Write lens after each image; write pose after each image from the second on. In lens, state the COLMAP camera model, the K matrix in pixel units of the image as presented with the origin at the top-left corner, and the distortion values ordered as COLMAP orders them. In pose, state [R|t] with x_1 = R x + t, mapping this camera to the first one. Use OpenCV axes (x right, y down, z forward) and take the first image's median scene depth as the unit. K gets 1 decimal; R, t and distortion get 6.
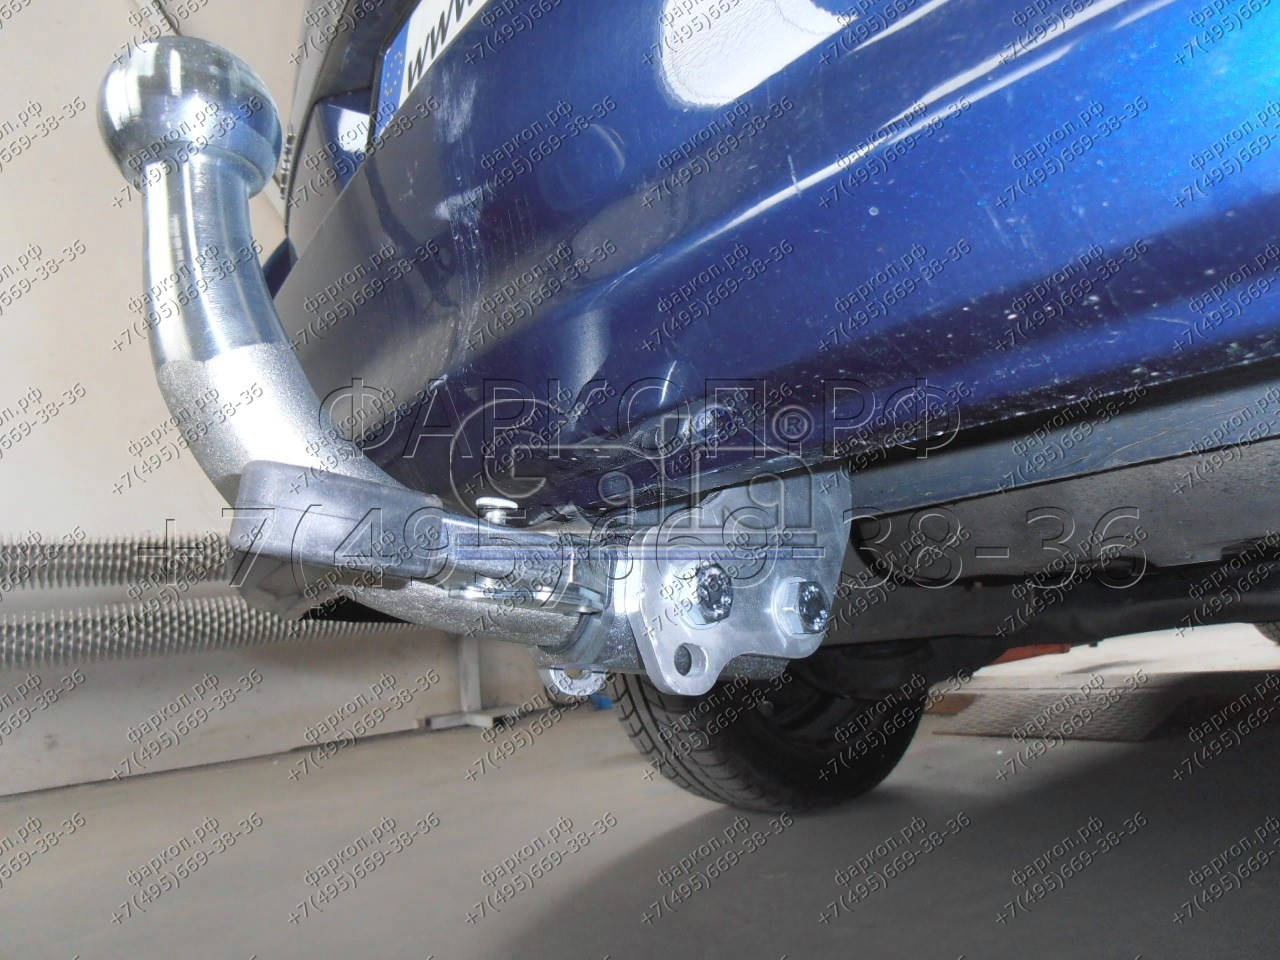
lens RADIAL K [[965.4, 0, 640.0], [0, 965.4, 480.0], [0, 0, 1]] dist [-0.002797, 0.002549]
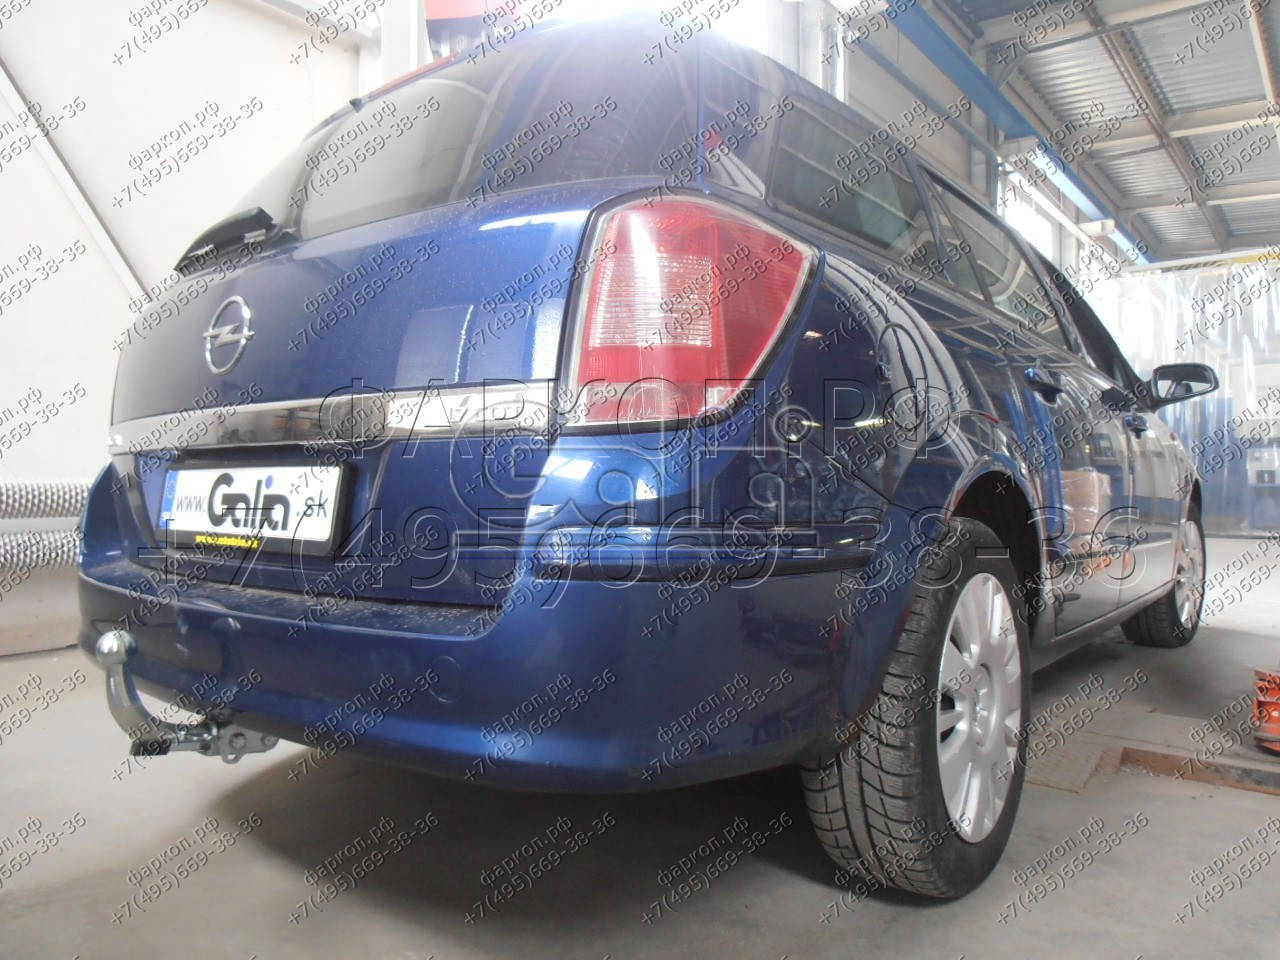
lens RADIAL K [[965.4, 0, 640.0], [0, 965.4, 480.0], [0, 0, 1]] dist [-0.002797, 0.002549]
pose [[1.000000, -0.000125, -0.000552, 0.184251], [0.000125, 1.000000, -0.000035, 0.000057], [0.000552, 0.000035, 1.000000, 0.000070]]
